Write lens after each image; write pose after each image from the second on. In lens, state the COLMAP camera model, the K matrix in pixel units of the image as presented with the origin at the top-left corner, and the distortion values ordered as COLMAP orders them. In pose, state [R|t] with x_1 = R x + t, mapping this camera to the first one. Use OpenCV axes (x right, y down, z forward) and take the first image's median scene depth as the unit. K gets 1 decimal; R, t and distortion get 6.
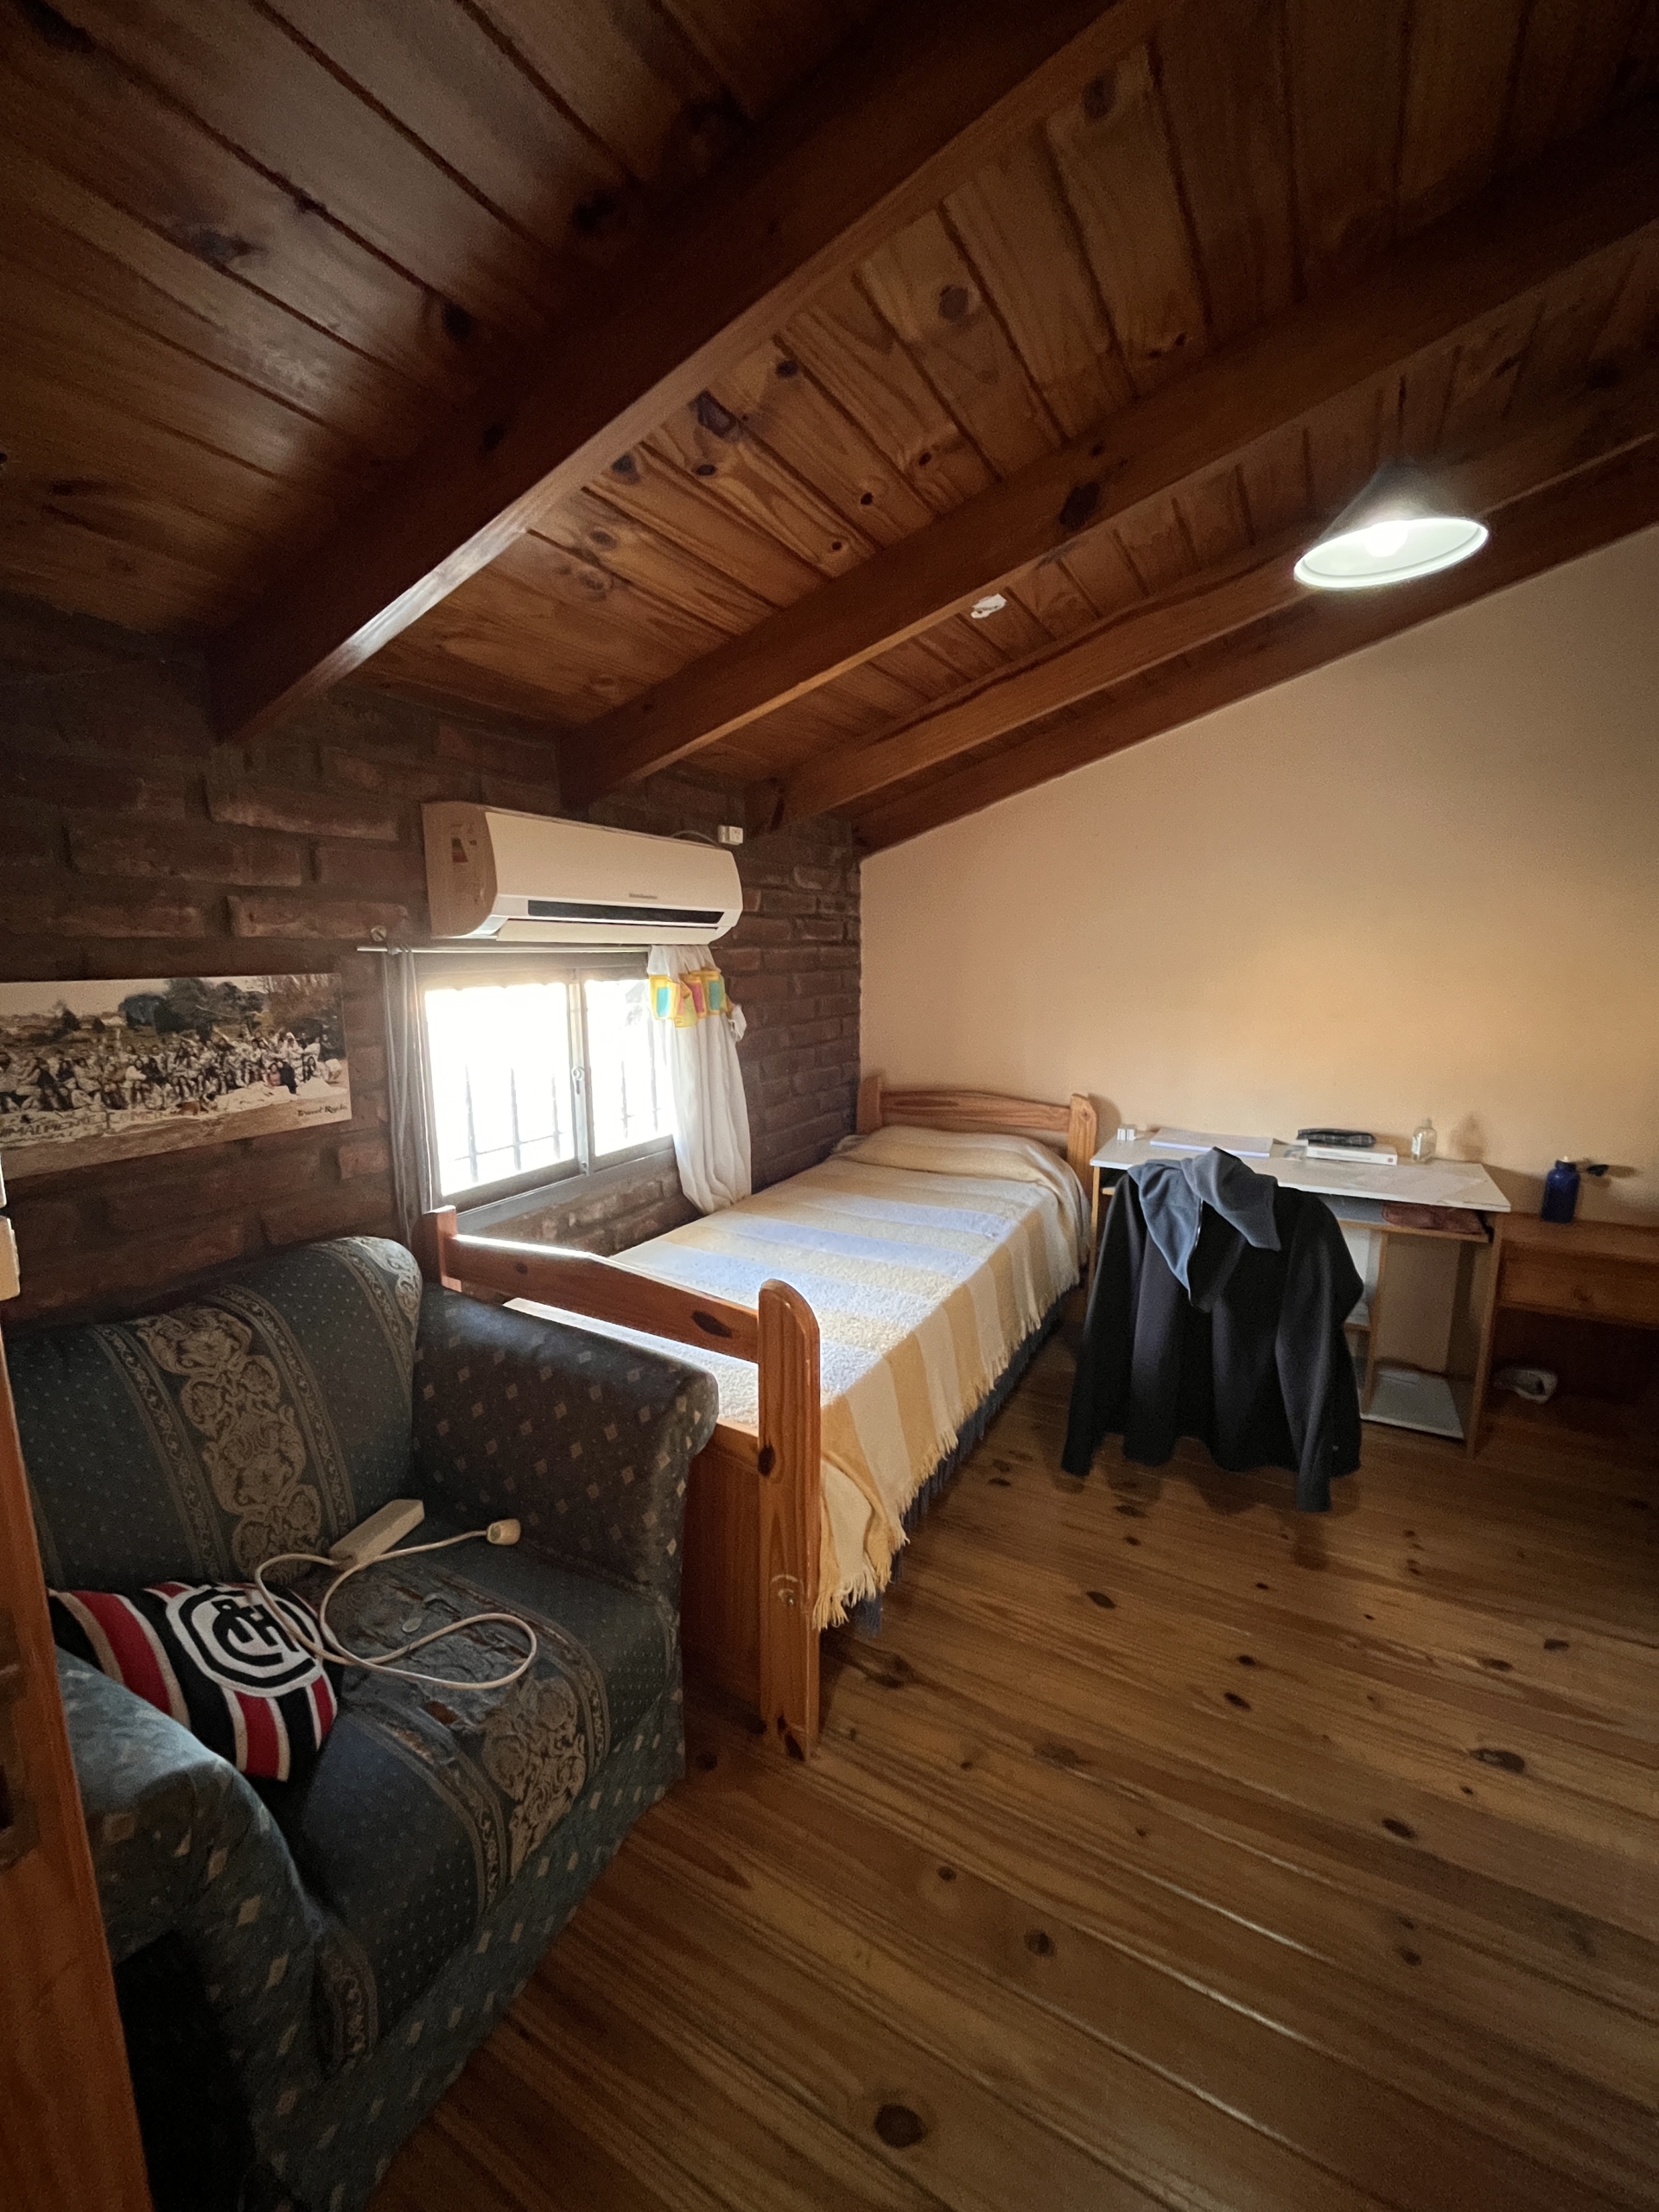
lens RADIAL K [[895.5, 0, 823.5], [0, 895.5, 1103.0], [0, 0, 1]] dist [-0.004737, -0.000366]
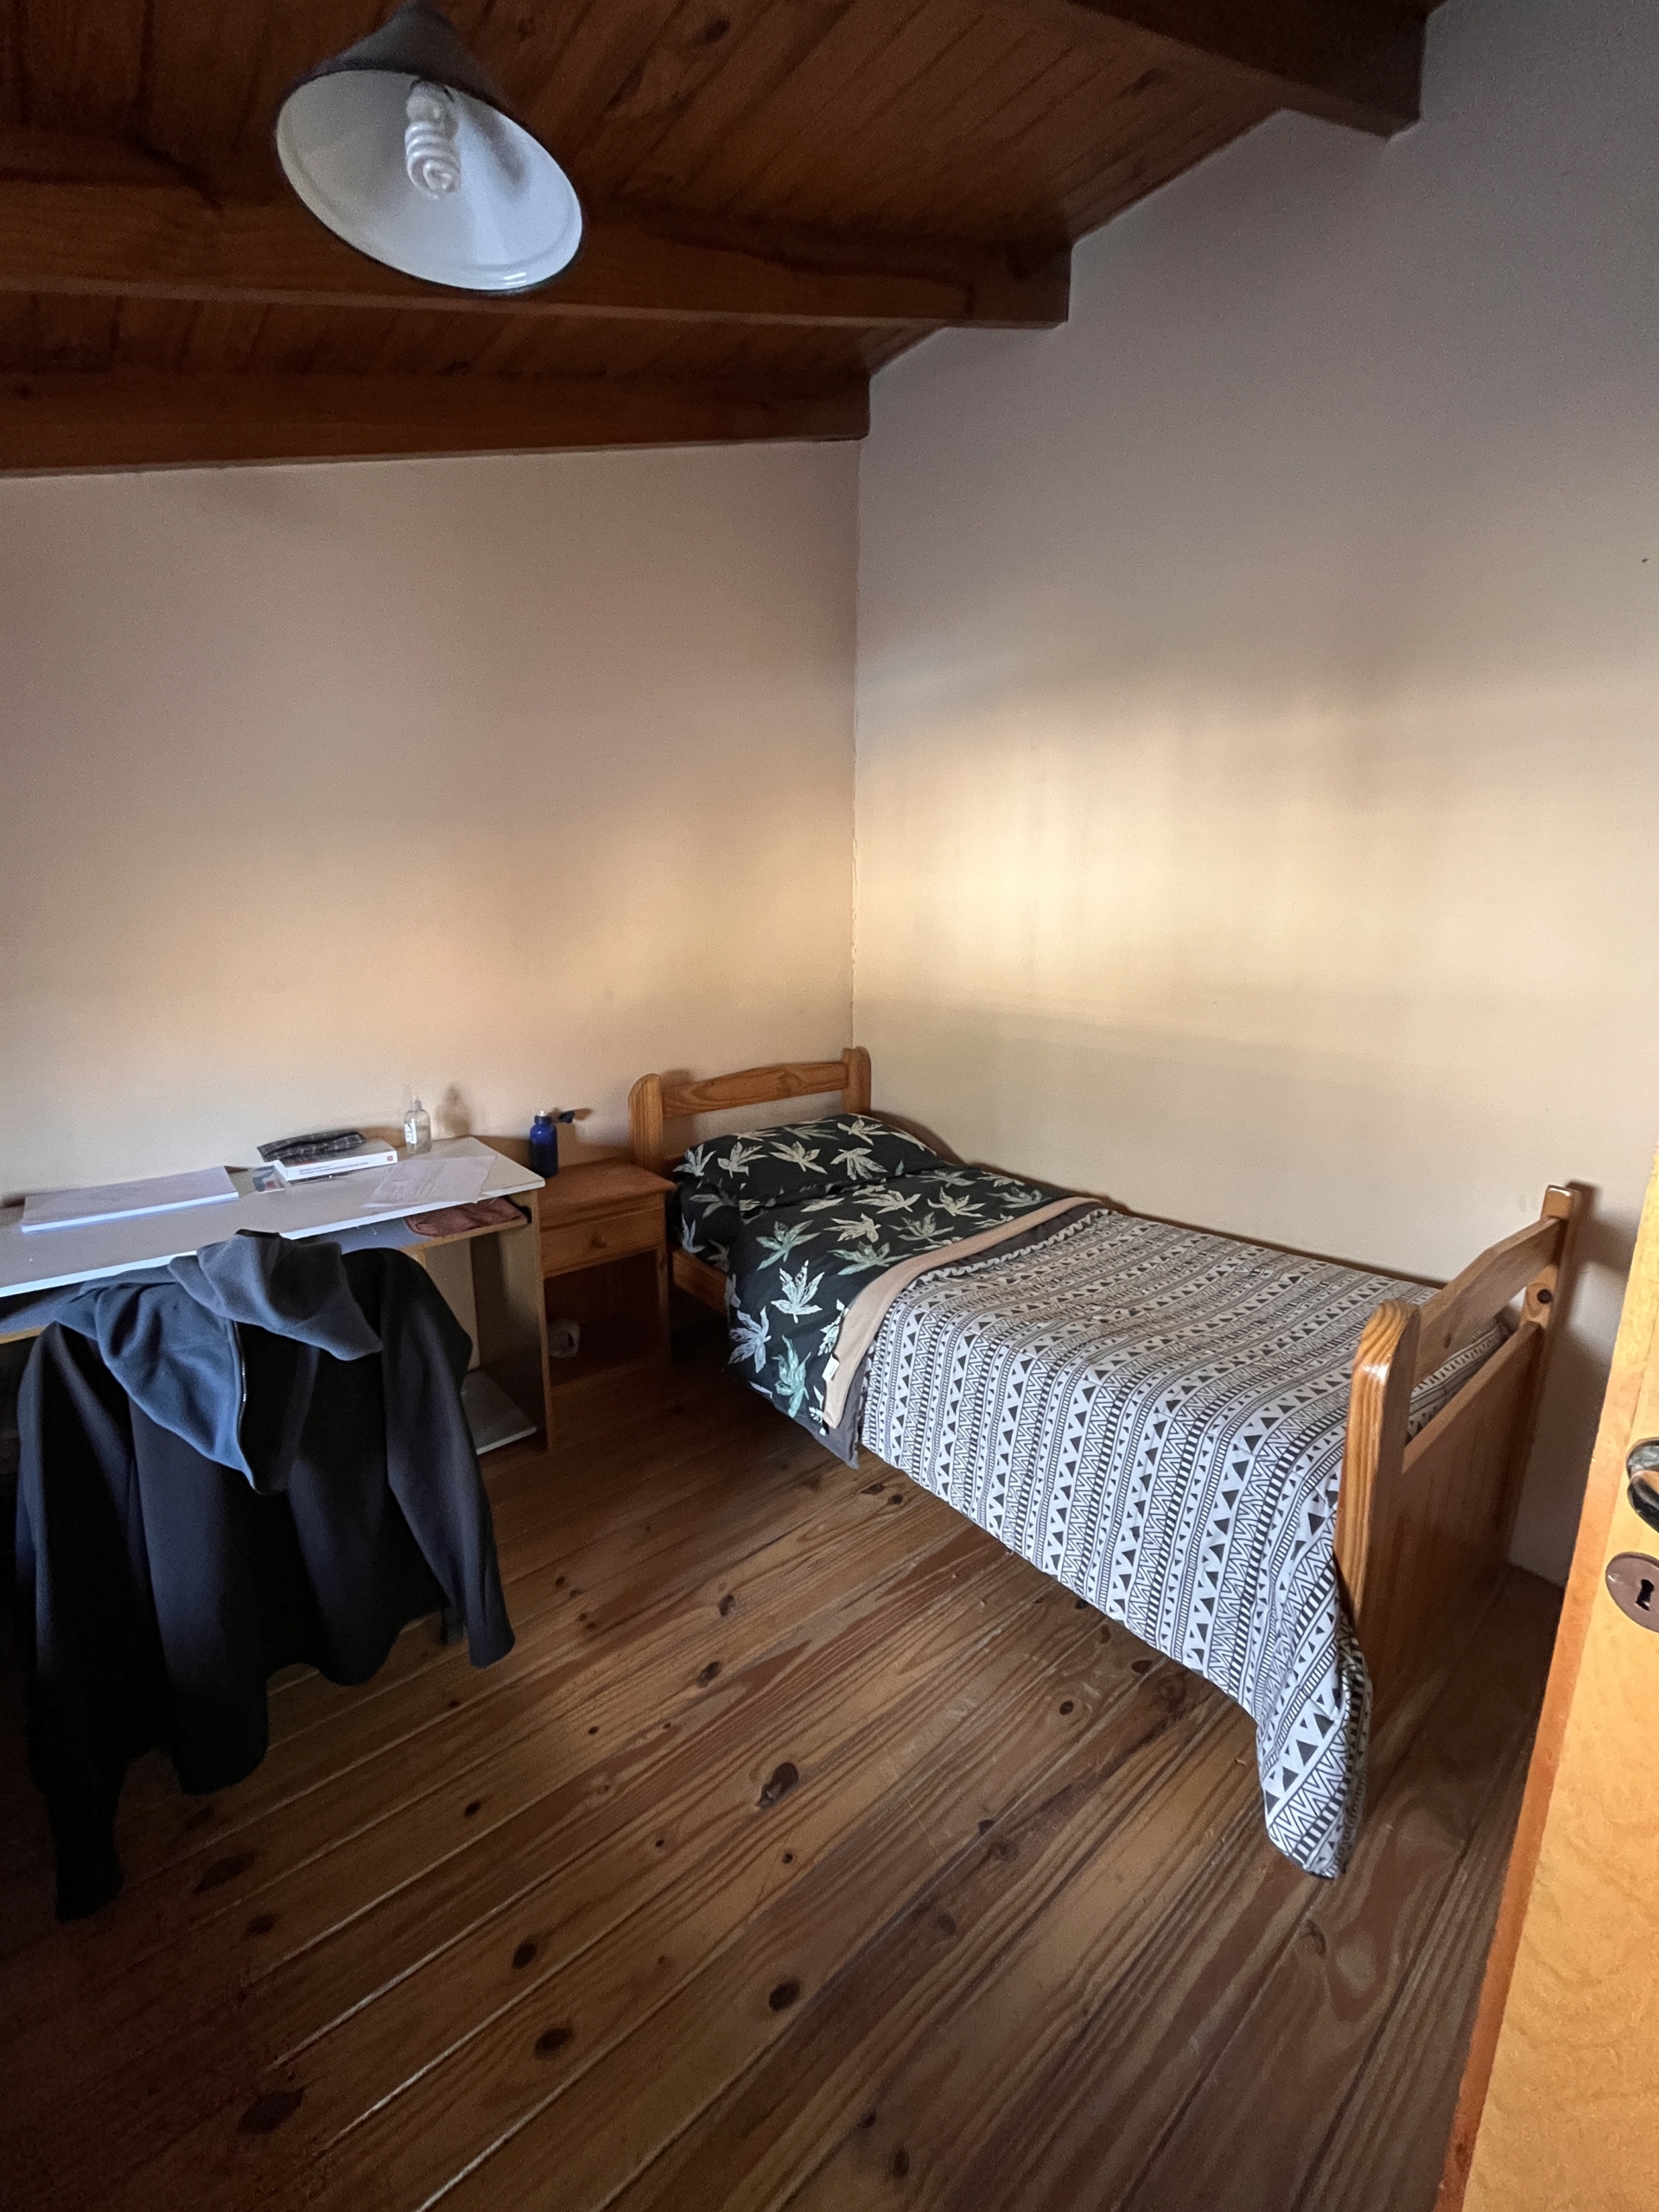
lens RADIAL K [[895.5, 0, 819.8], [0, 895.5, 1102.5], [0, 0, 1]] dist [-0.004737, -0.000366]
pose [[0.368260, -0.197238, 0.908560, 0.062919], [0.162349, 0.975866, 0.146046, -0.051272], [-0.915438, 0.093721, 0.391394, 0.401912]]
